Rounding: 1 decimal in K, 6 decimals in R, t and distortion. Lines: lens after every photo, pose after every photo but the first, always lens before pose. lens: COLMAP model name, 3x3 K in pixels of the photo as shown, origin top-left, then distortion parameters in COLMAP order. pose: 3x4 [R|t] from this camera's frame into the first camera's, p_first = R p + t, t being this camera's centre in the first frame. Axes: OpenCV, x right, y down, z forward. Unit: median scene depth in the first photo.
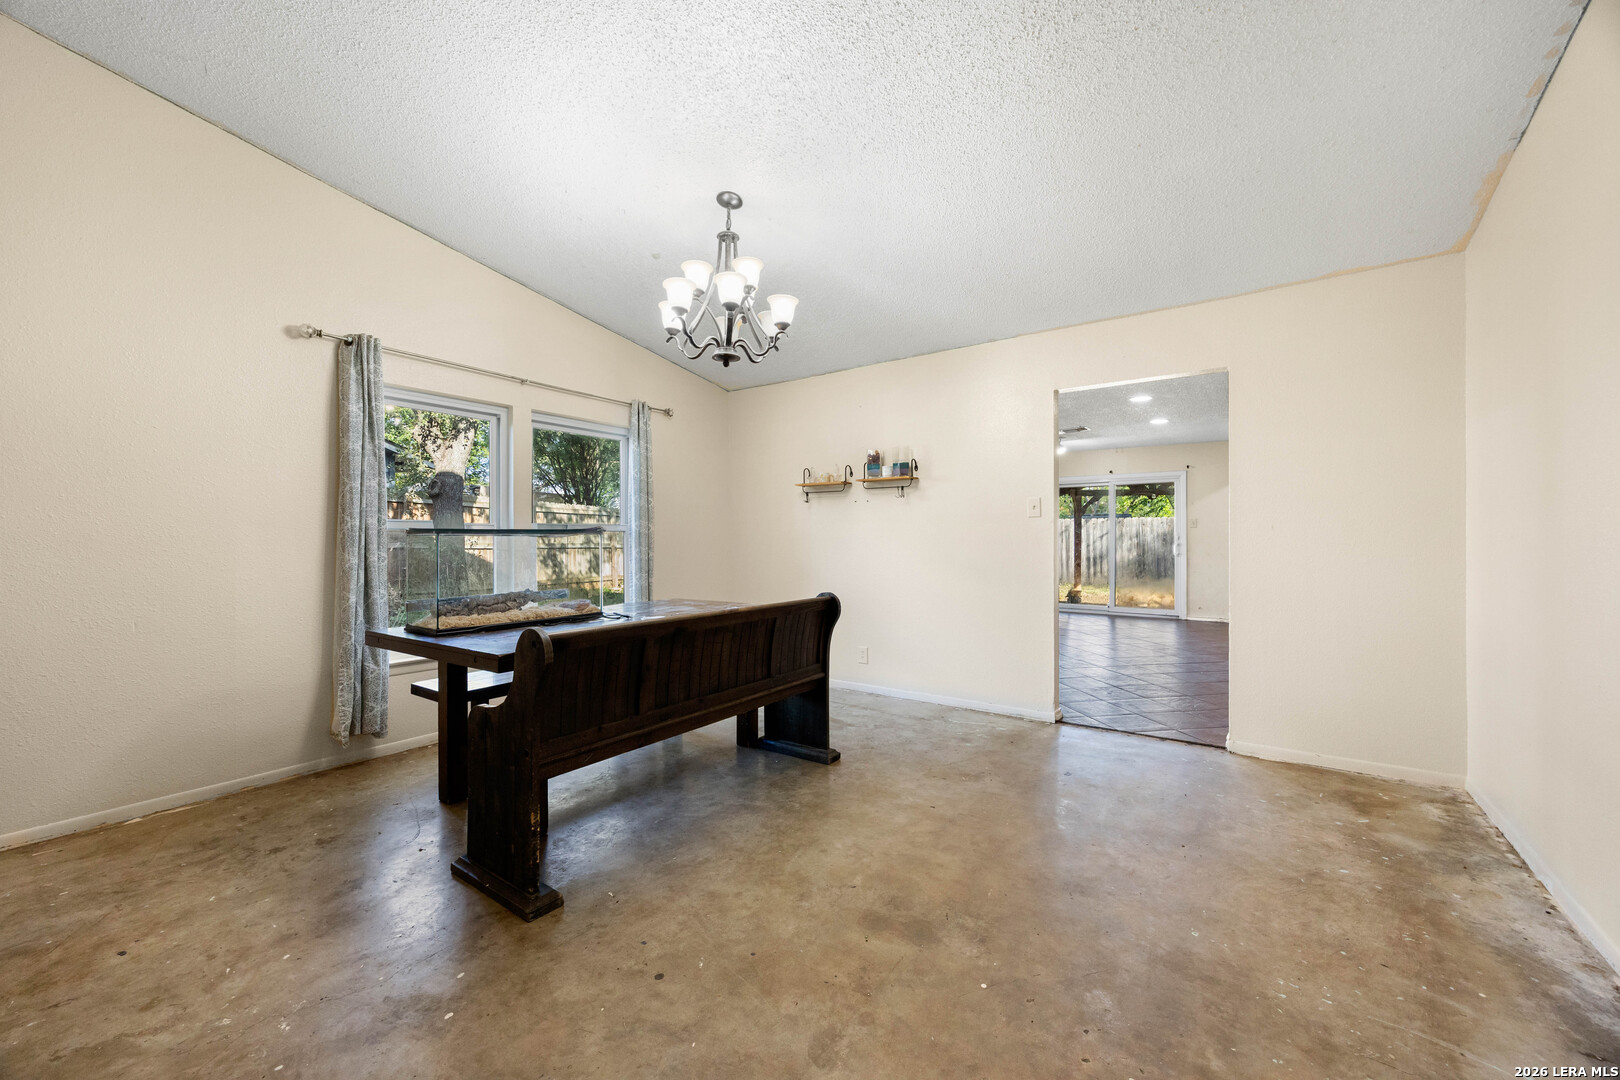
lens RADIAL K [[633.5, 0, 807.3], [0, 633.5, 537.0], [0, 0, 1]] dist [-0.001156, -0.000177]
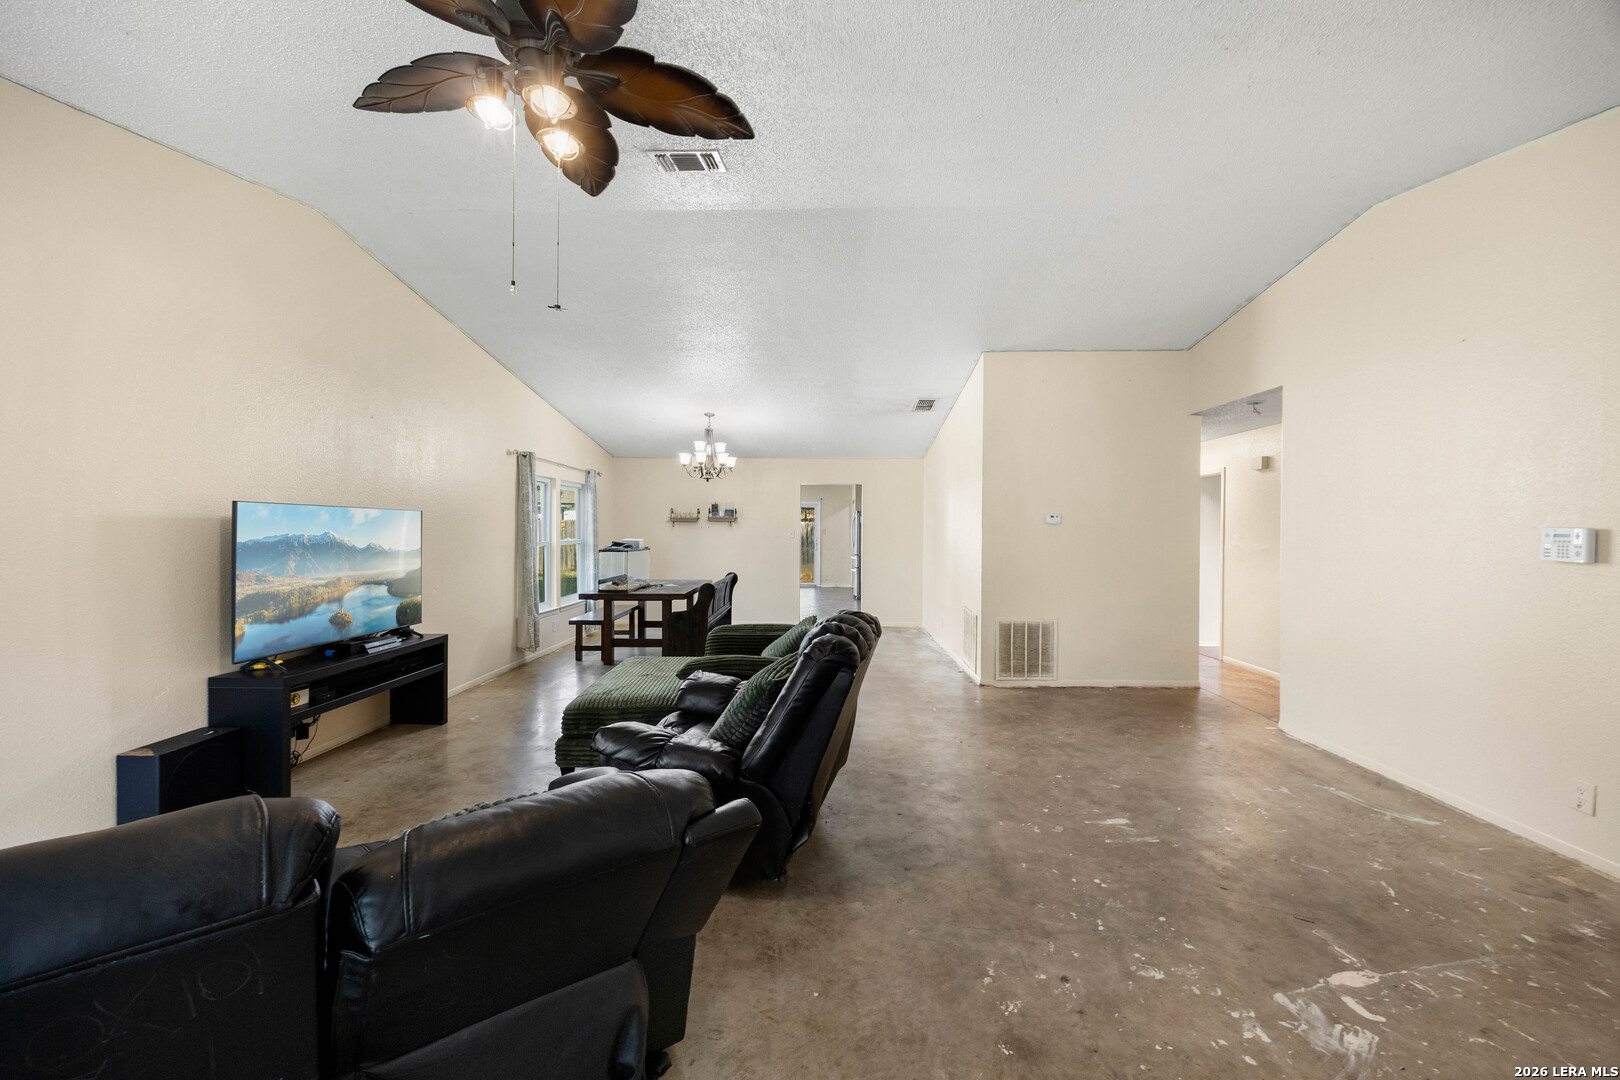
lens RADIAL K [[633.5, 0, 807.3], [0, 633.5, 537.0], [0, 0, 1]] dist [-0.001156, -0.000177]
pose [[0.828918, -0.000261, 0.559371, -0.601757], [-0.006794, 0.999921, 0.010534, -0.040102], [-0.559330, -0.012532, 0.828851, -0.644318]]
